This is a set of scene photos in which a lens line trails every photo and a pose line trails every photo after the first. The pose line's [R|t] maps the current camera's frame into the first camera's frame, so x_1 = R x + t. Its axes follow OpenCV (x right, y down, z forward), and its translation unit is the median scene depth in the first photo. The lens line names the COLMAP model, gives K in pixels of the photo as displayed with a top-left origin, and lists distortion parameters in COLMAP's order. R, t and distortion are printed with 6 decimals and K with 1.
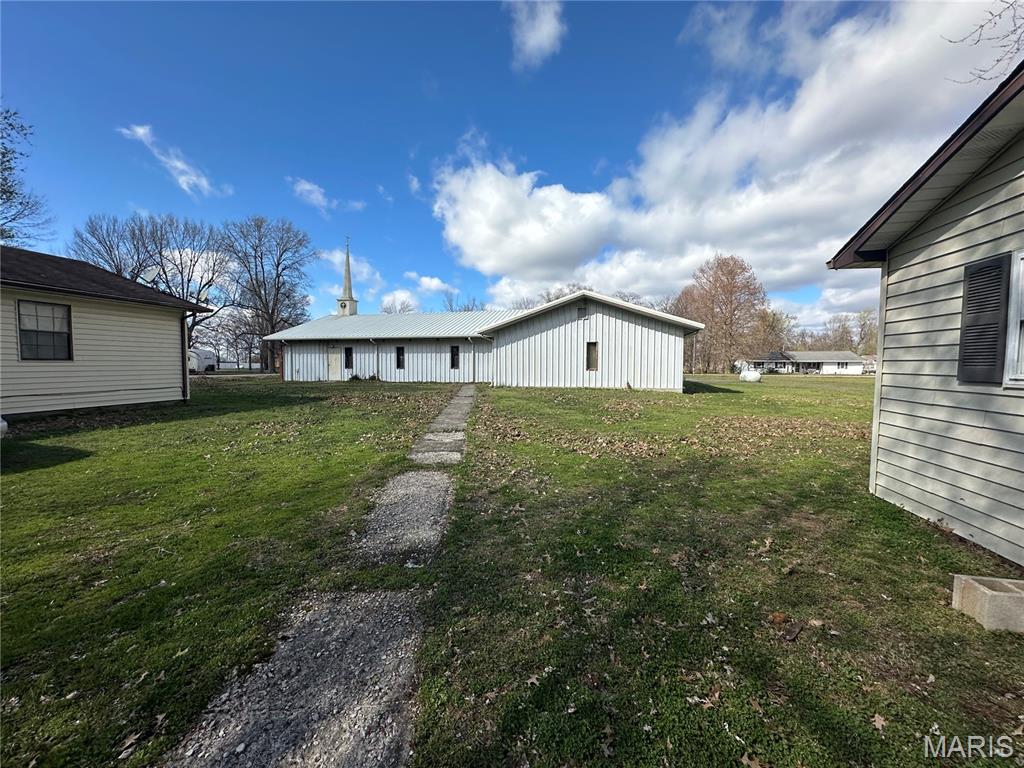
lens RADIAL K [[413.8, 0, 512.0], [0, 413.8, 384.0], [0, 0, 1]] dist [-0.001595, 0.000135]
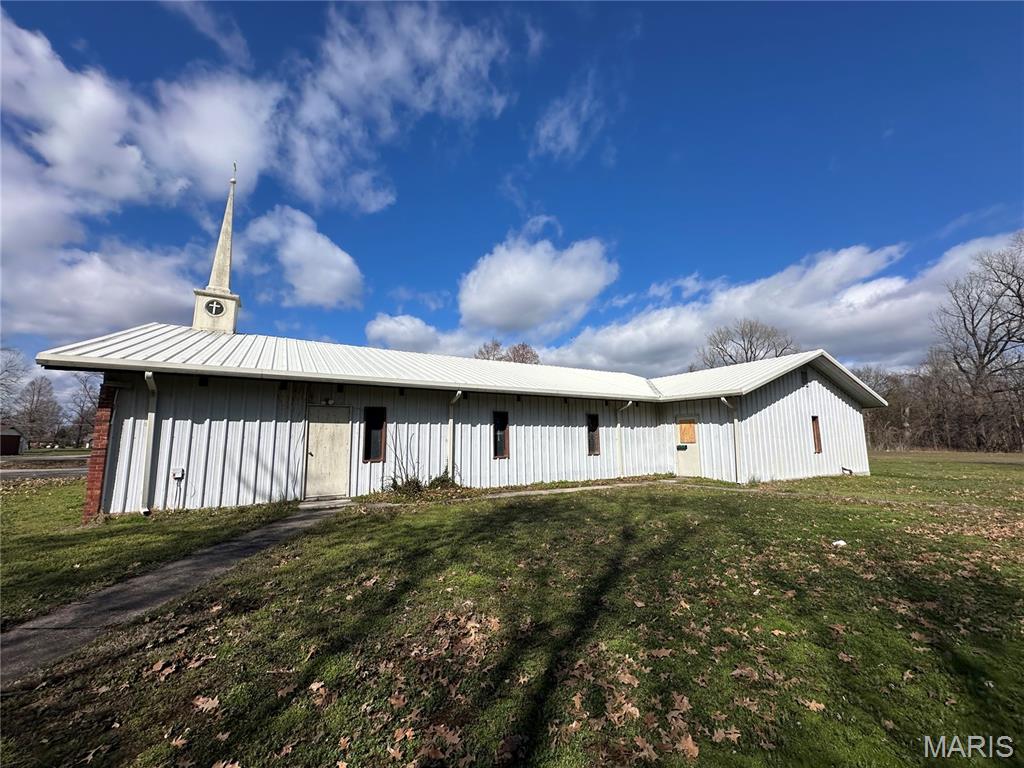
lens RADIAL K [[413.8, 0, 512.0], [0, 413.8, 384.0], [0, 0, 1]] dist [-0.001595, 0.000135]
pose [[0.724632, 0.099861, 0.681862, -0.580971], [0.044481, 0.980604, -0.190884, -0.028801], [-0.687699, 0.168650, 0.706136, 0.643594]]
